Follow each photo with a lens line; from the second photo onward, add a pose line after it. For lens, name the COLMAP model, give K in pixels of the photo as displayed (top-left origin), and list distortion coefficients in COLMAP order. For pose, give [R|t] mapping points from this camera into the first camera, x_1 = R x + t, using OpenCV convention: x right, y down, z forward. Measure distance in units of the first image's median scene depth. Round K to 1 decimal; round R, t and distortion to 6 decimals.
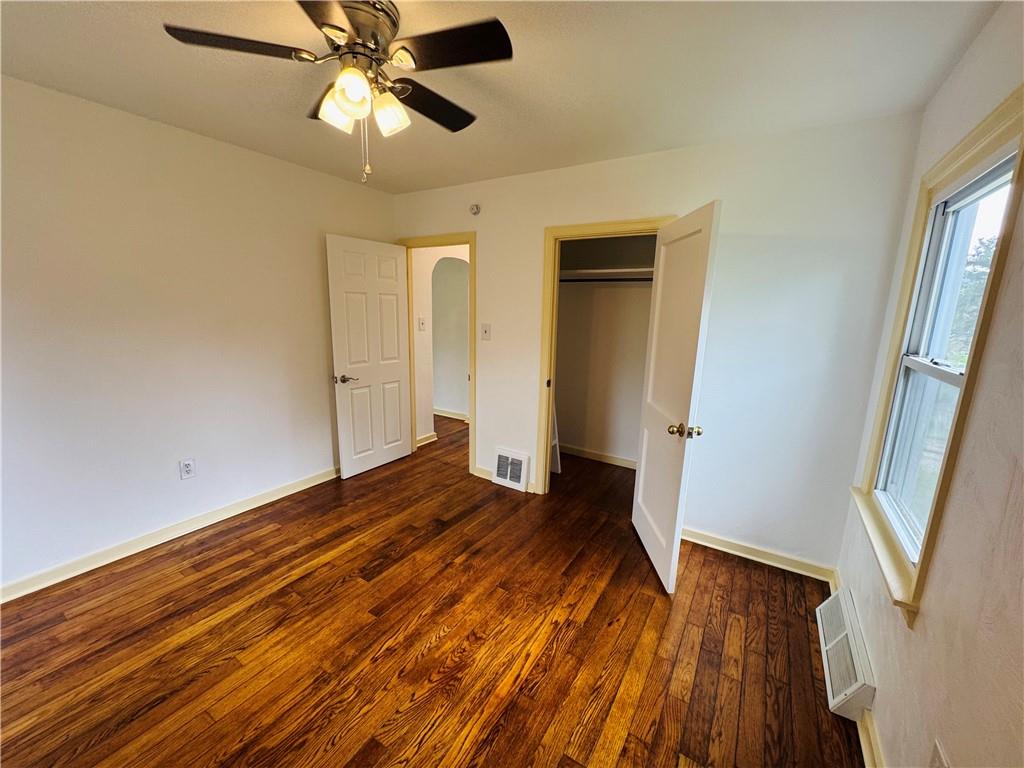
lens RADIAL K [[411.4, 0, 512.0], [0, 411.4, 384.0], [0, 0, 1]] dist [-0.000938, 0.000532]
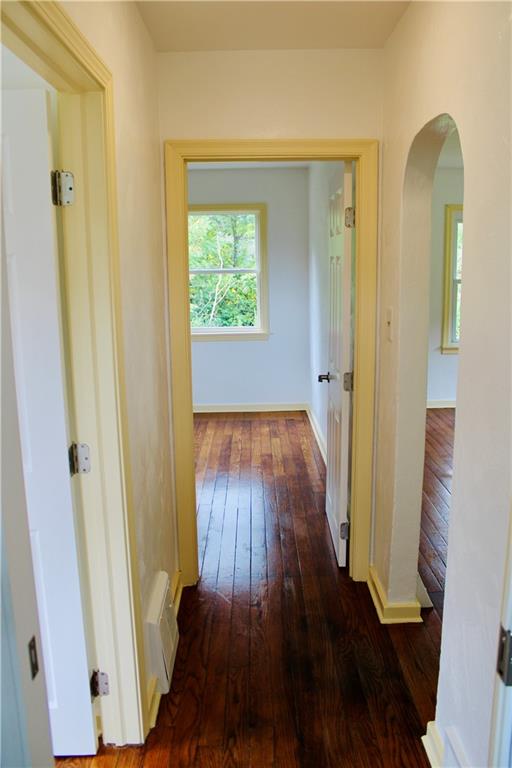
lens RADIAL K [[622.4, 0, 256.0], [0, 622.4, 384.0], [0, 0, 1]] dist [-0.154196, -0.000132]
pose [[-0.838636, 0.093001, -0.536694, 0.465459], [-0.110605, 0.935712, 0.334976, -0.590212], [0.533344, 0.340284, -0.774436, 3.022738]]
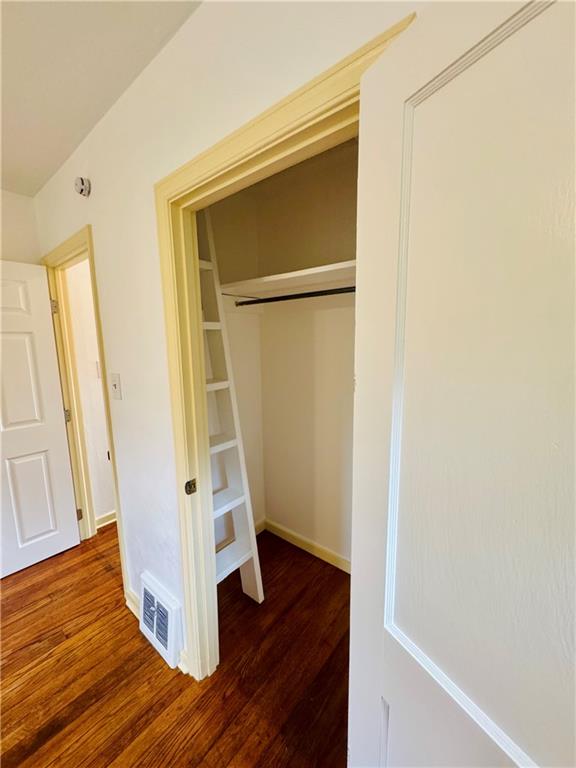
lens RADIAL K [[308.5, 0, 288.0], [0, 308.5, 384.0], [0, 0, 1]] dist [-0.000938, 0.000532]
pose [[0.991895, -0.021843, -0.125165, 0.429179], [0.016332, 0.998859, -0.044884, -0.184331], [0.126003, 0.042476, 0.991120, 1.000302]]
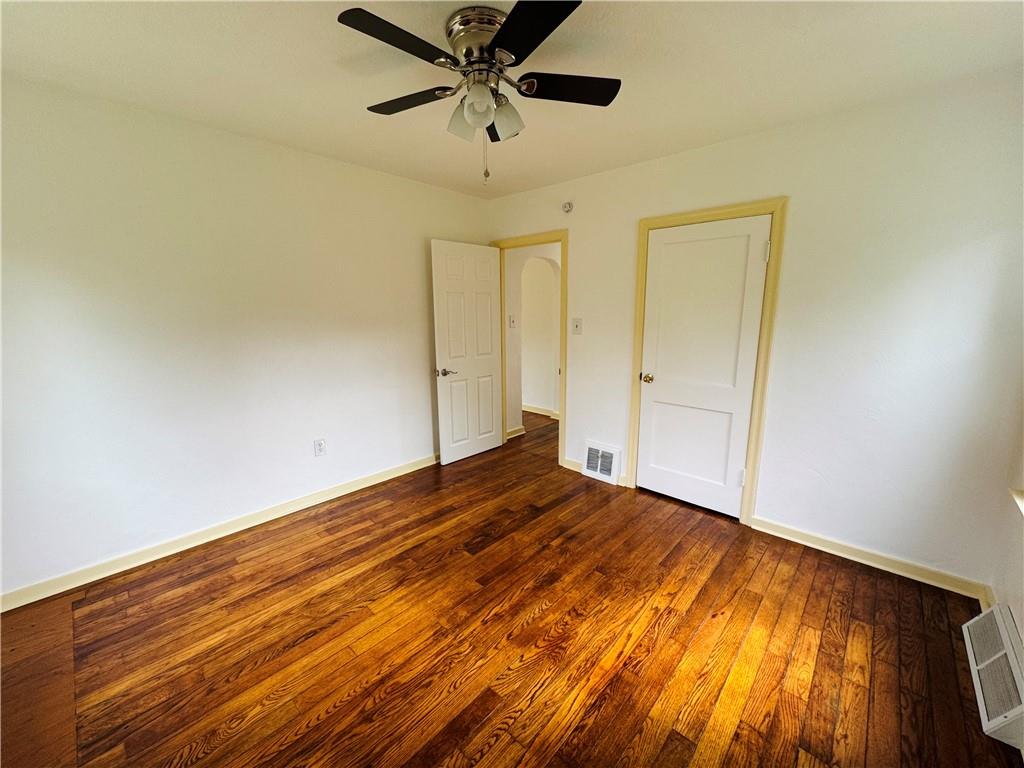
lens RADIAL K [[411.4, 0, 512.0], [0, 411.4, 384.0], [0, 0, 1]] dist [-0.000938, 0.000532]
pose [[0.983125, 0.005031, -0.182864, -0.059859], [-0.006151, 0.999966, -0.005556, 0.040201], [0.182829, 0.006587, 0.983123, -0.056153]]
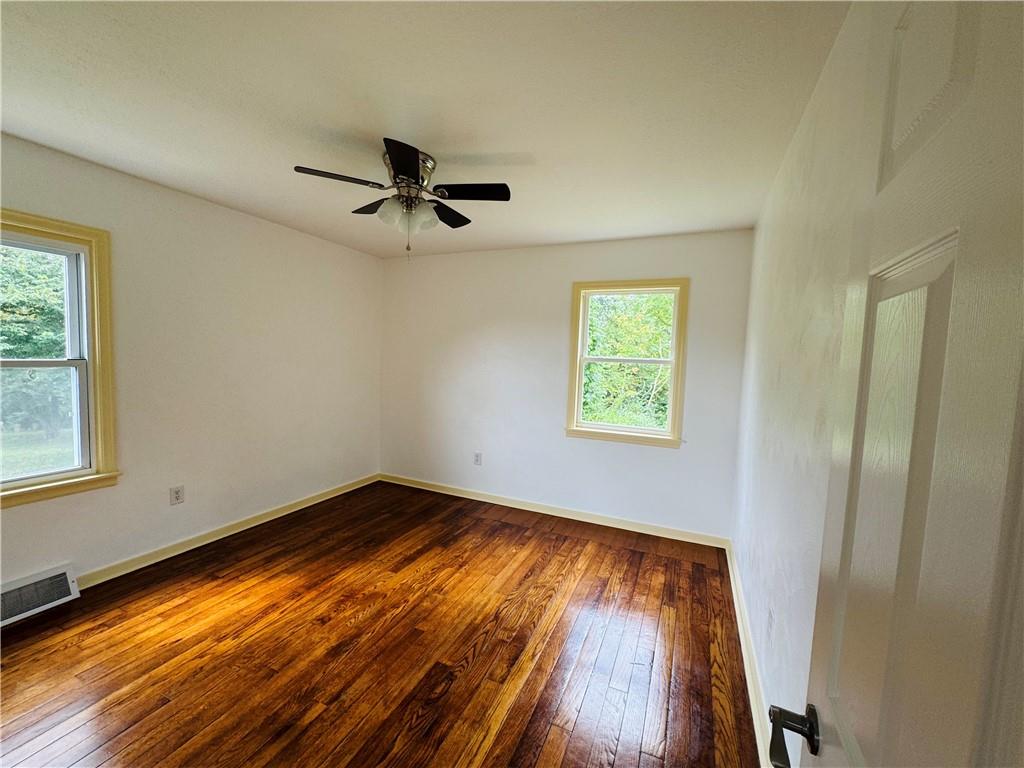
lens RADIAL K [[409.1, 0, 512.0], [0, 409.1, 384.0], [0, 0, 1]] dist [-0.000850, 0.000001]
pose [[-0.987573, -0.050261, -0.148907, -0.397118], [-0.087014, 0.963872, 0.251753, -0.352187], [0.130874, 0.261582, -0.956267, 1.931004]]
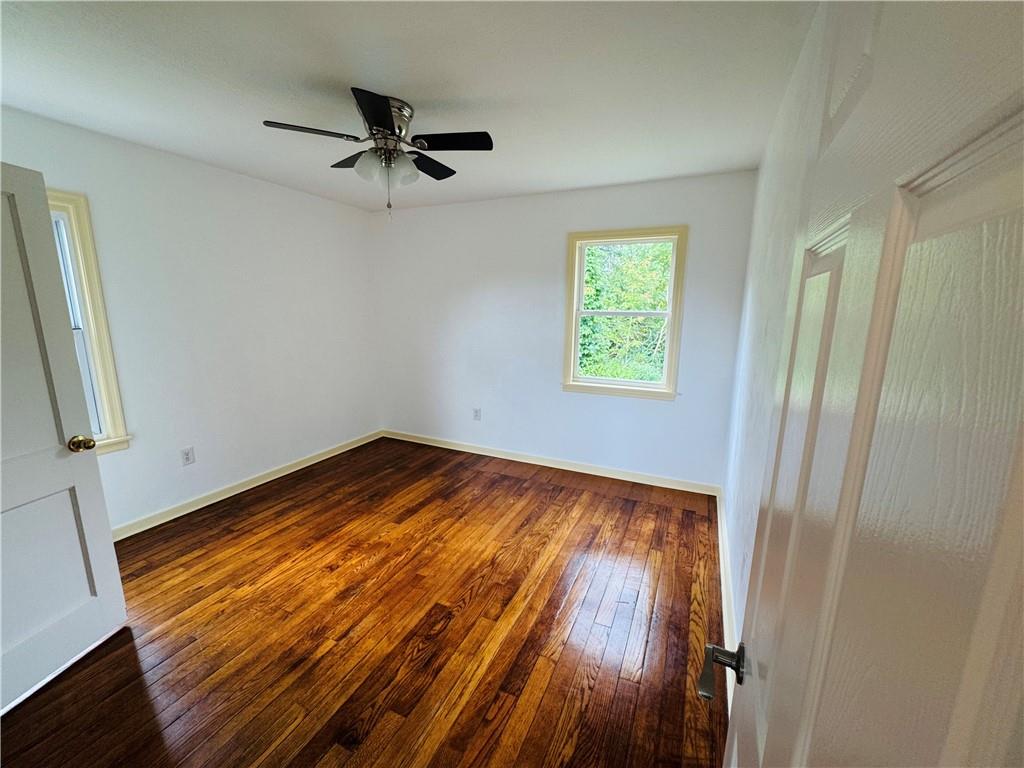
lens RADIAL K [[411.4, 0, 512.0], [0, 411.4, 384.0], [0, 0, 1]] dist [-0.000938, 0.000532]
pose [[-0.990717, -0.010401, -0.135544, -0.442538], [-0.059624, 0.929295, 0.364495, -0.379961], [0.122170, 0.369193, -0.921288, 1.944788]]
